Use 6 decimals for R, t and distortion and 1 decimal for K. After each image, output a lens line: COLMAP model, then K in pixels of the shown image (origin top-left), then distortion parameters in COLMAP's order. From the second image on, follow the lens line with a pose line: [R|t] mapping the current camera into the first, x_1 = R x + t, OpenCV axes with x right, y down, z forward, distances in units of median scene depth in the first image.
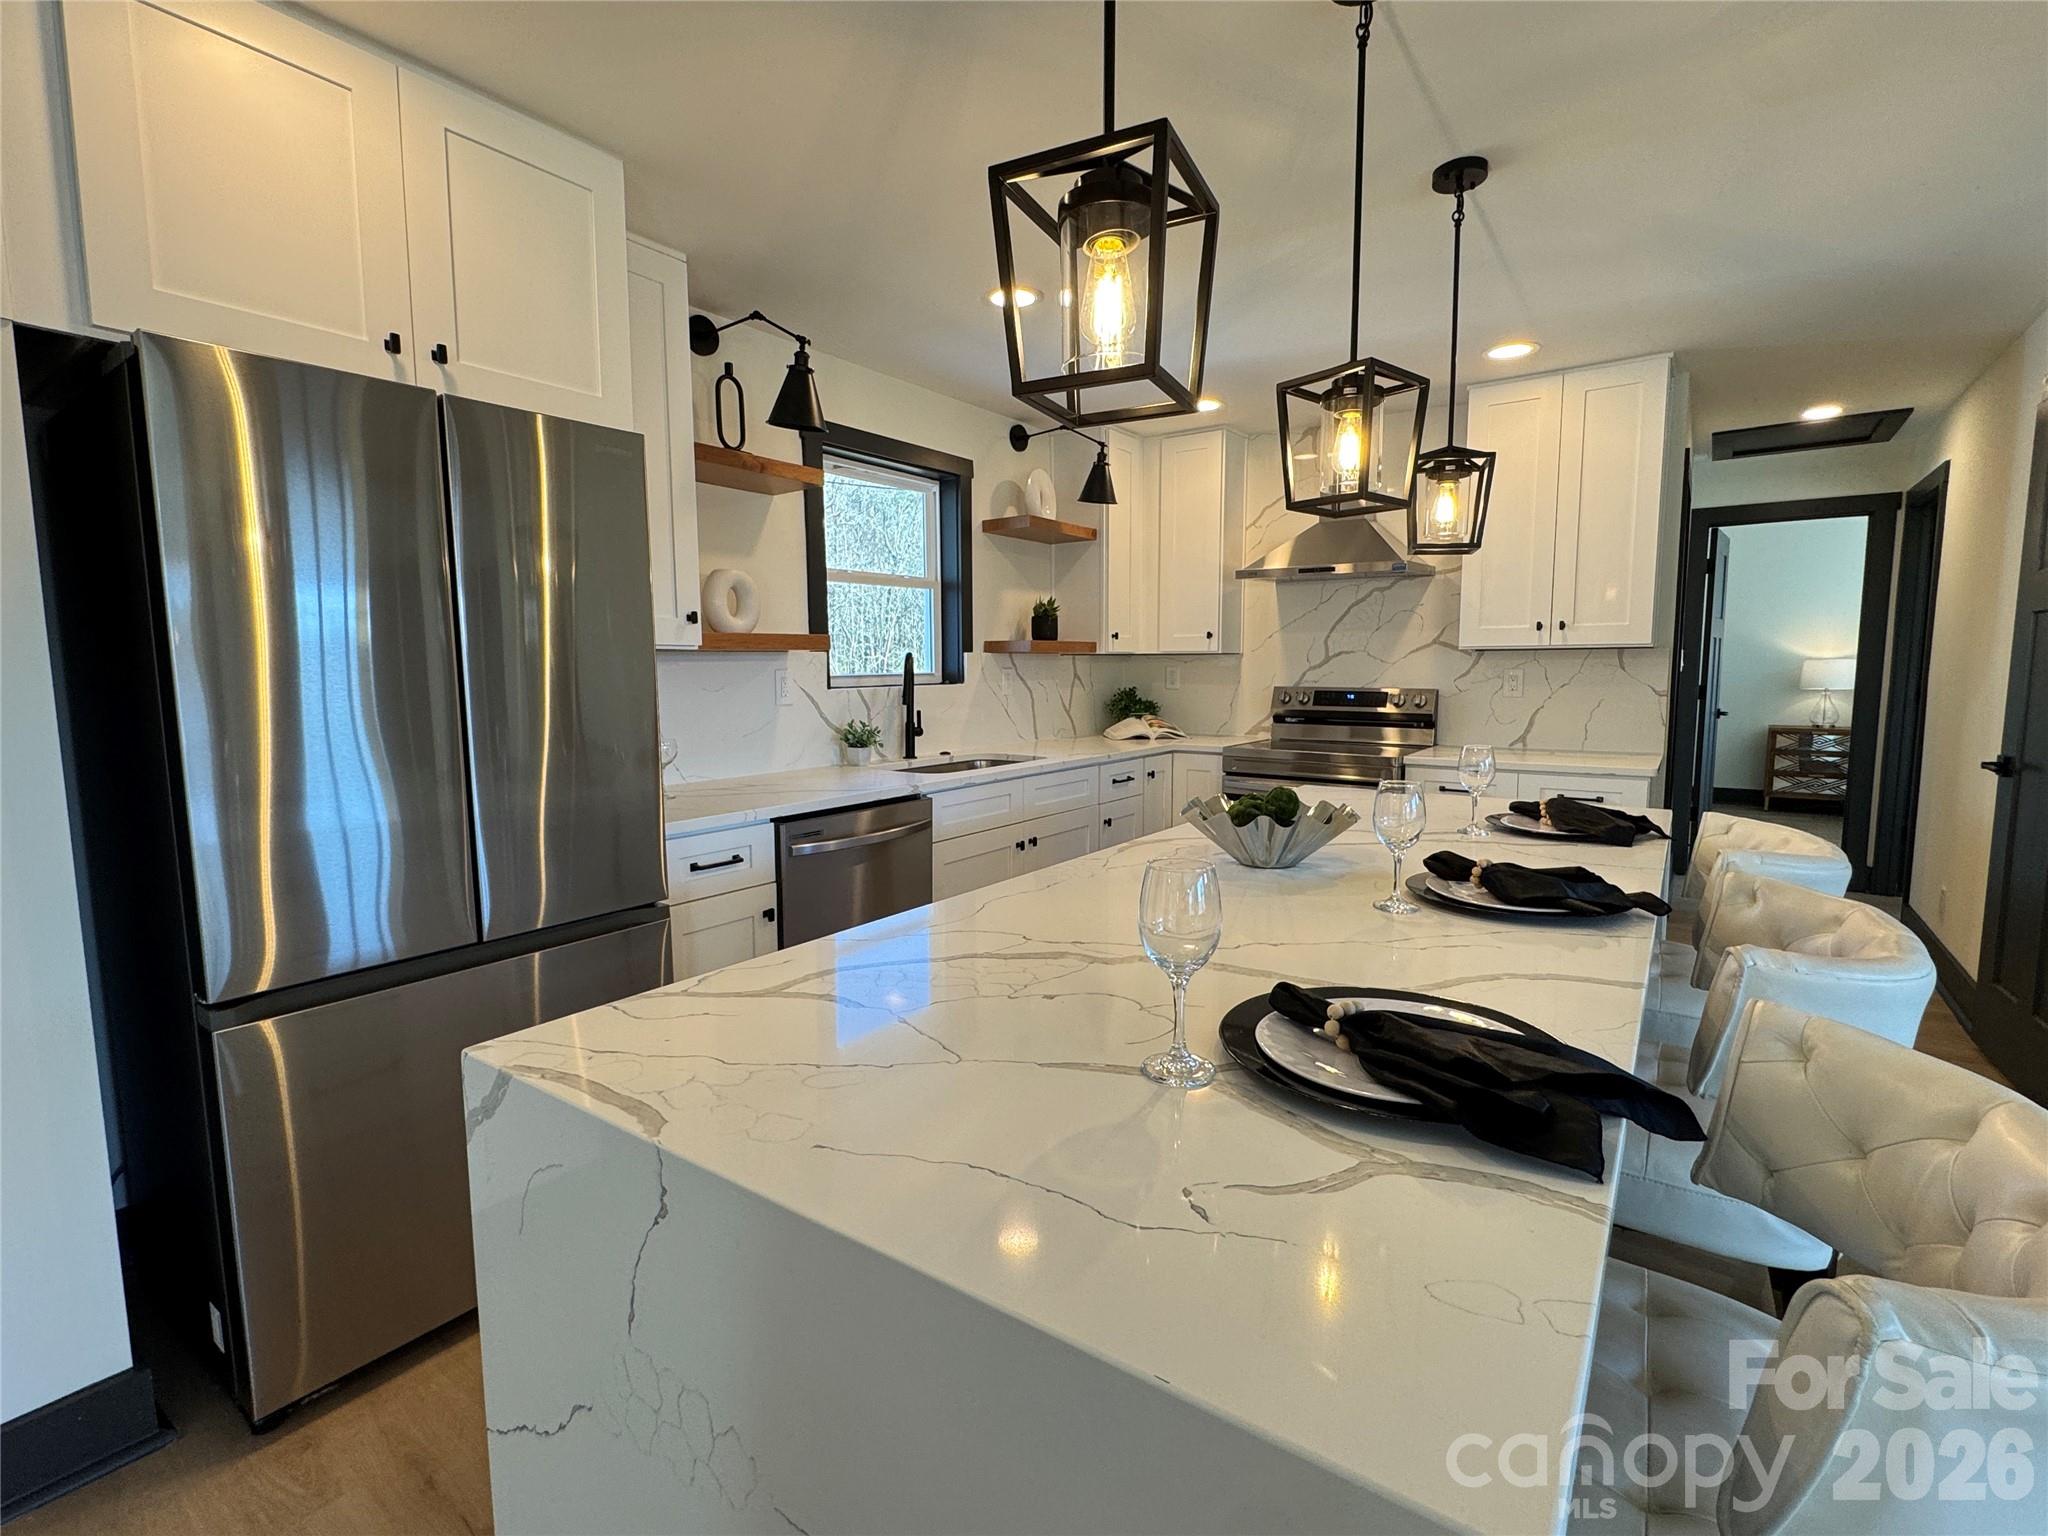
lens RADIAL K [[945.4, 0, 1027.2], [0, 945.4, 758.8], [0, 0, 1]] dist [-0.000550, -0.000947]
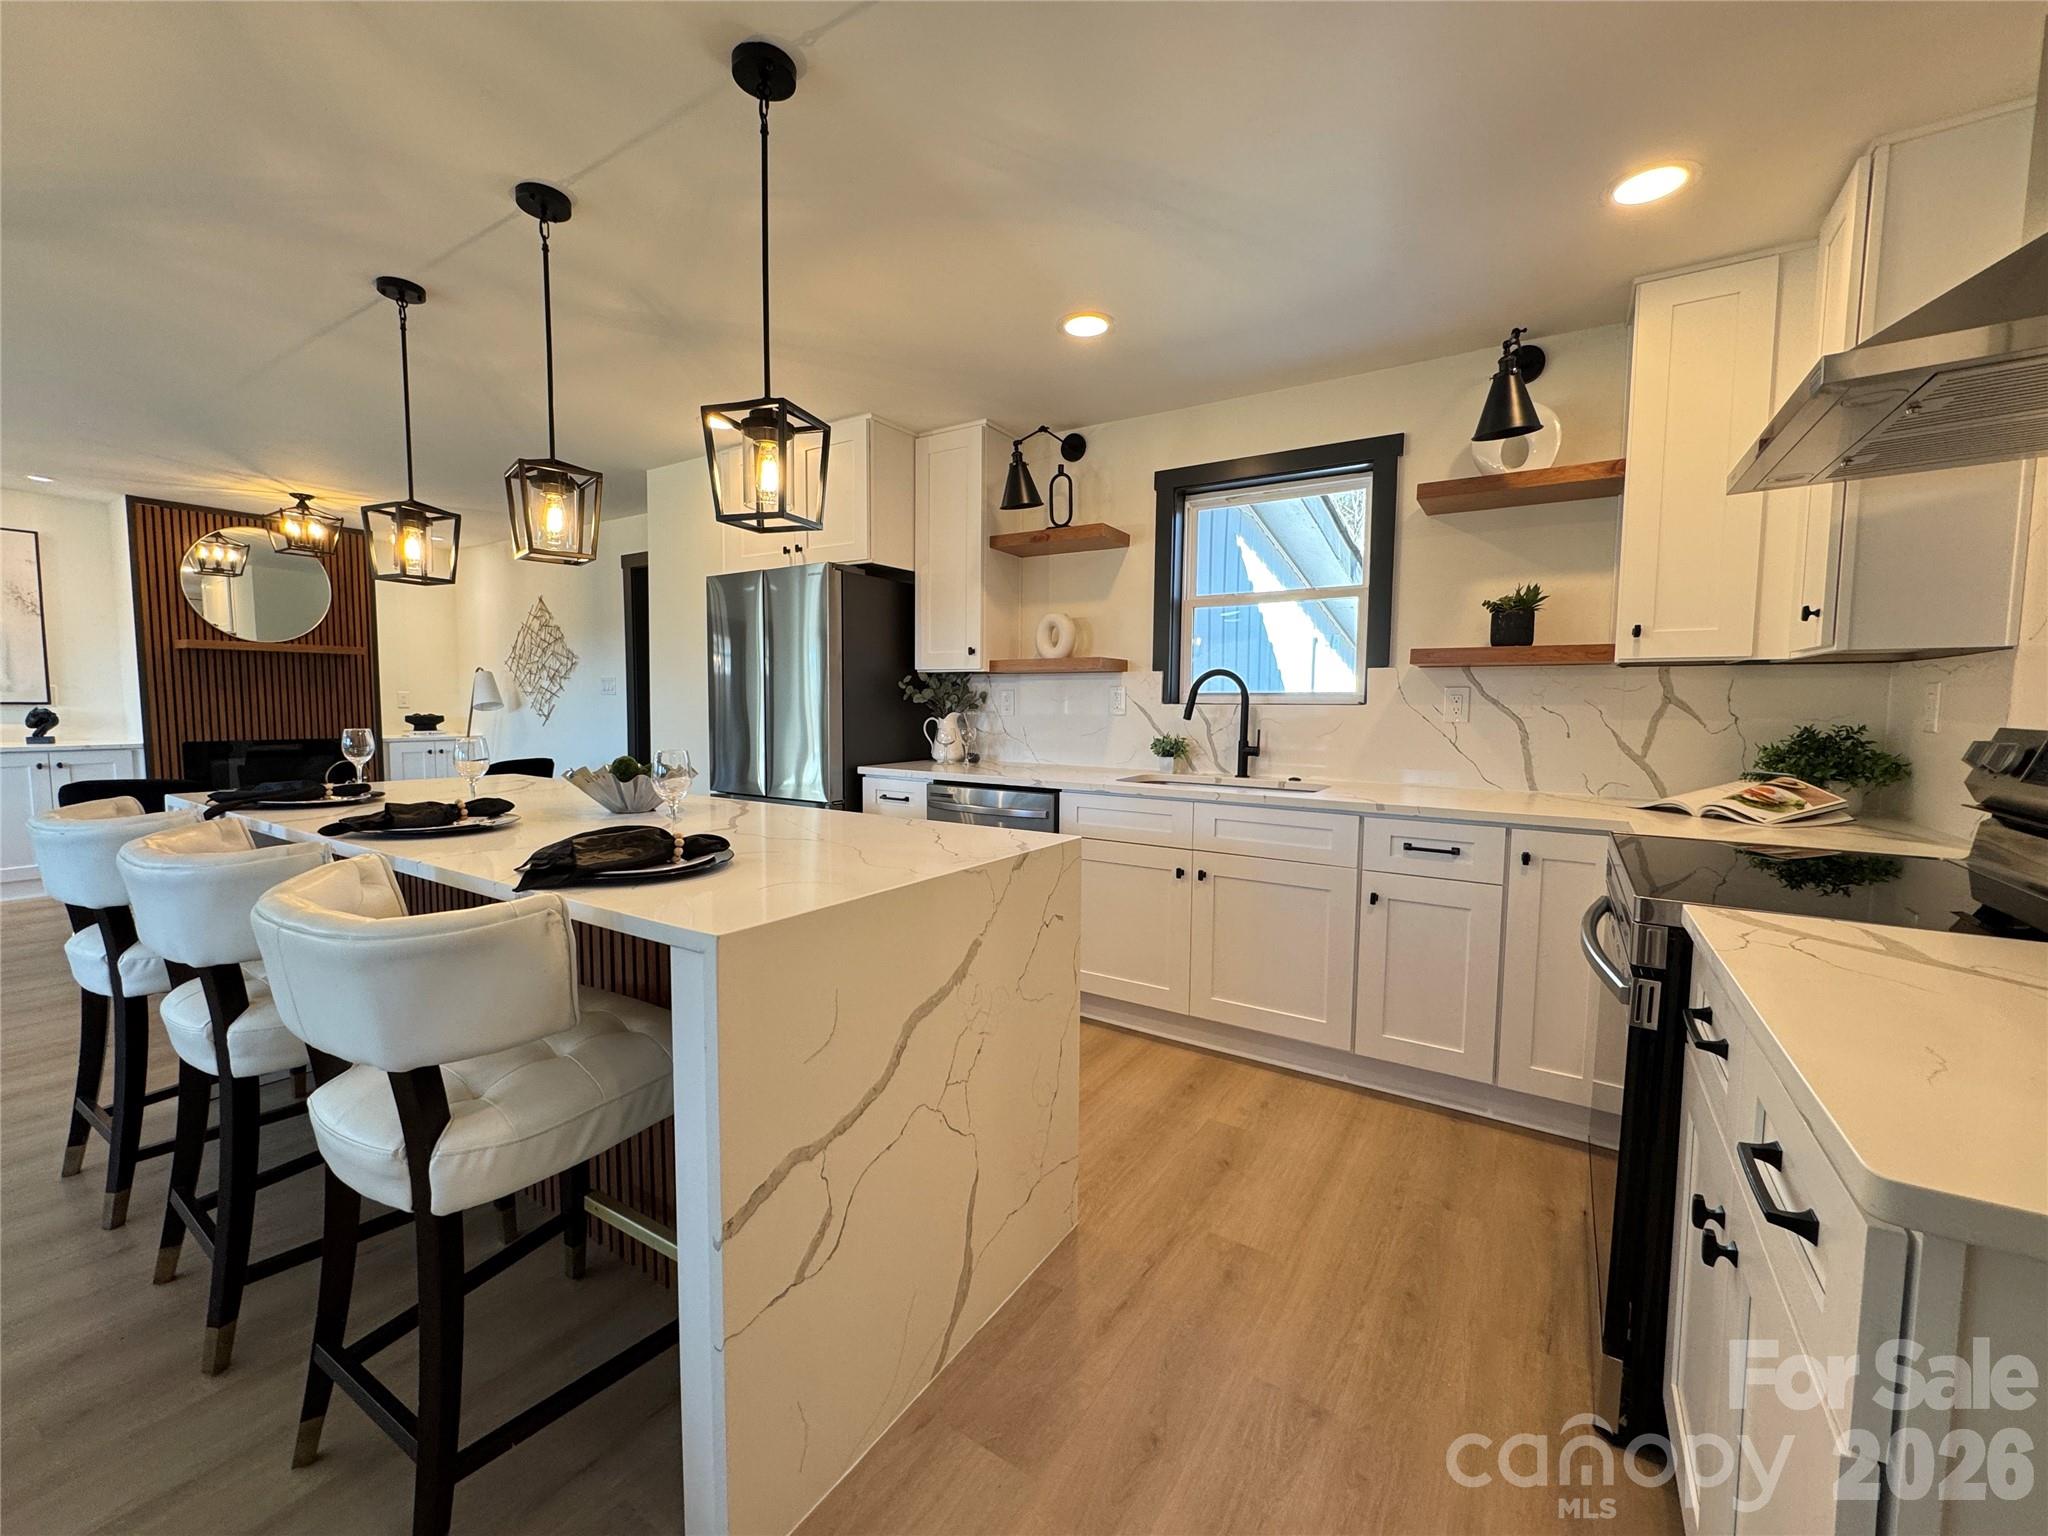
lens RADIAL K [[819.0, 0, 1024.9], [0, 819.0, 764.3], [0, 0, 1]] dist [-0.002898, 0.000410]
pose [[0.044963, 0.081383, -0.995668, 0.681503], [-0.109916, 0.991028, 0.076040, -0.051342], [0.992923, 0.106021, 0.053505, 0.693339]]
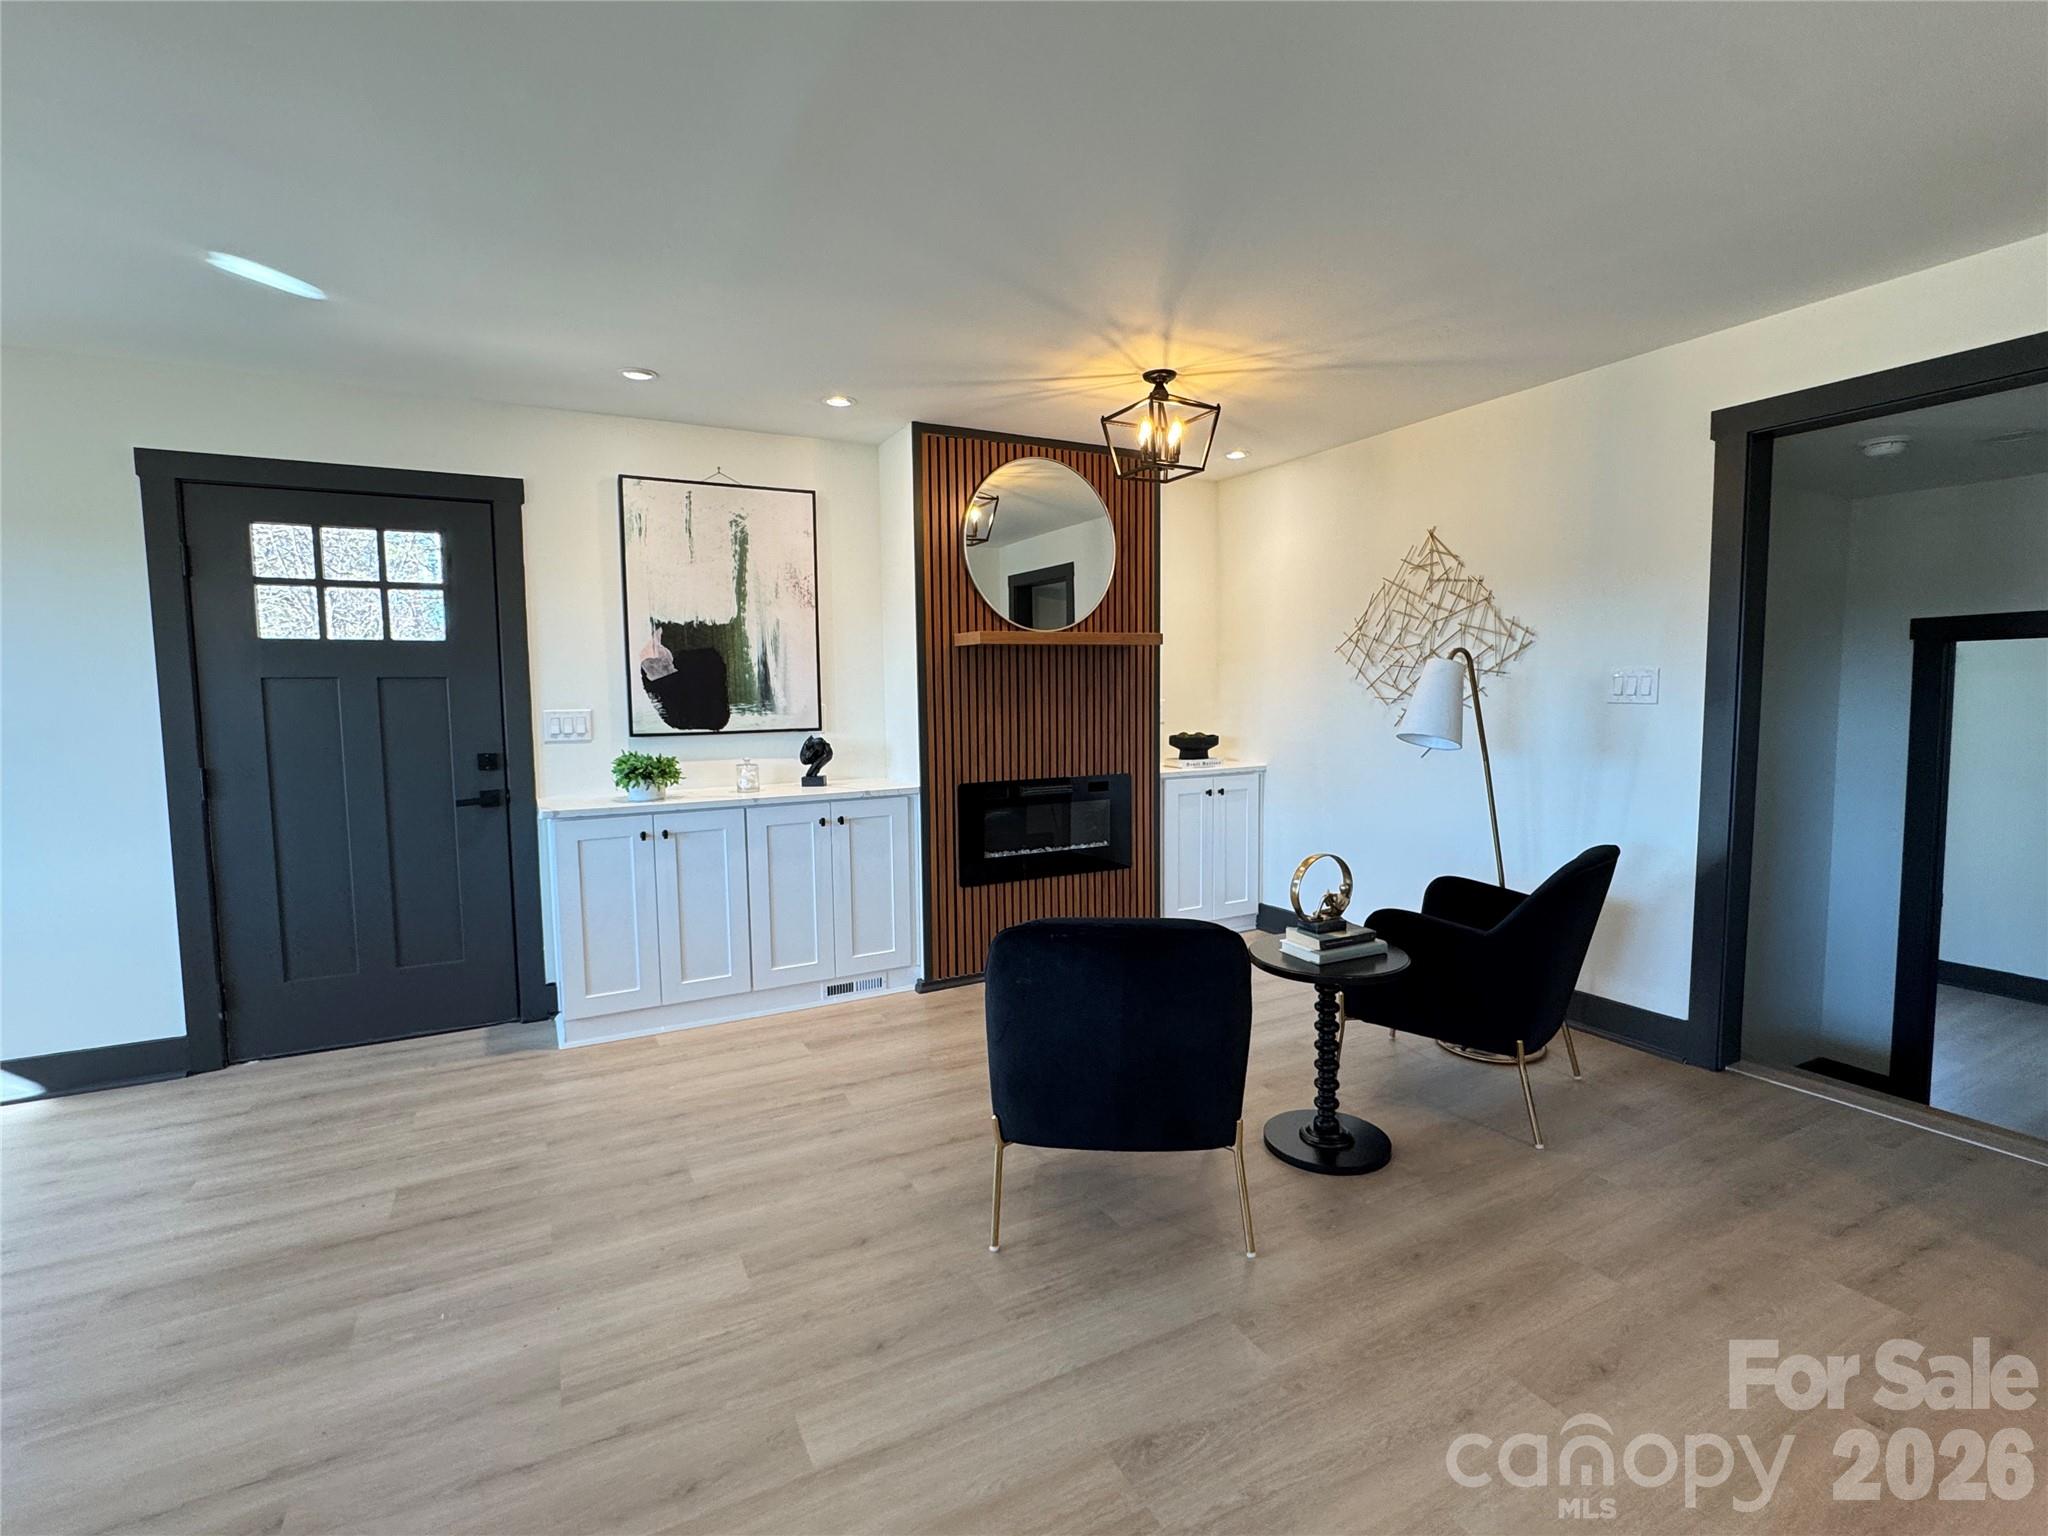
lens RADIAL K [[945.4, 0, 1024.2], [0, 945.4, 759.9], [0, 0, 1]] dist [-0.000550, -0.000947]
pose [[-0.449722, 0.077546, -0.889796, 0.183032], [-0.074833, 0.989450, 0.124053, 0.003699], [0.890028, 0.122375, -0.439175, -0.084022]]
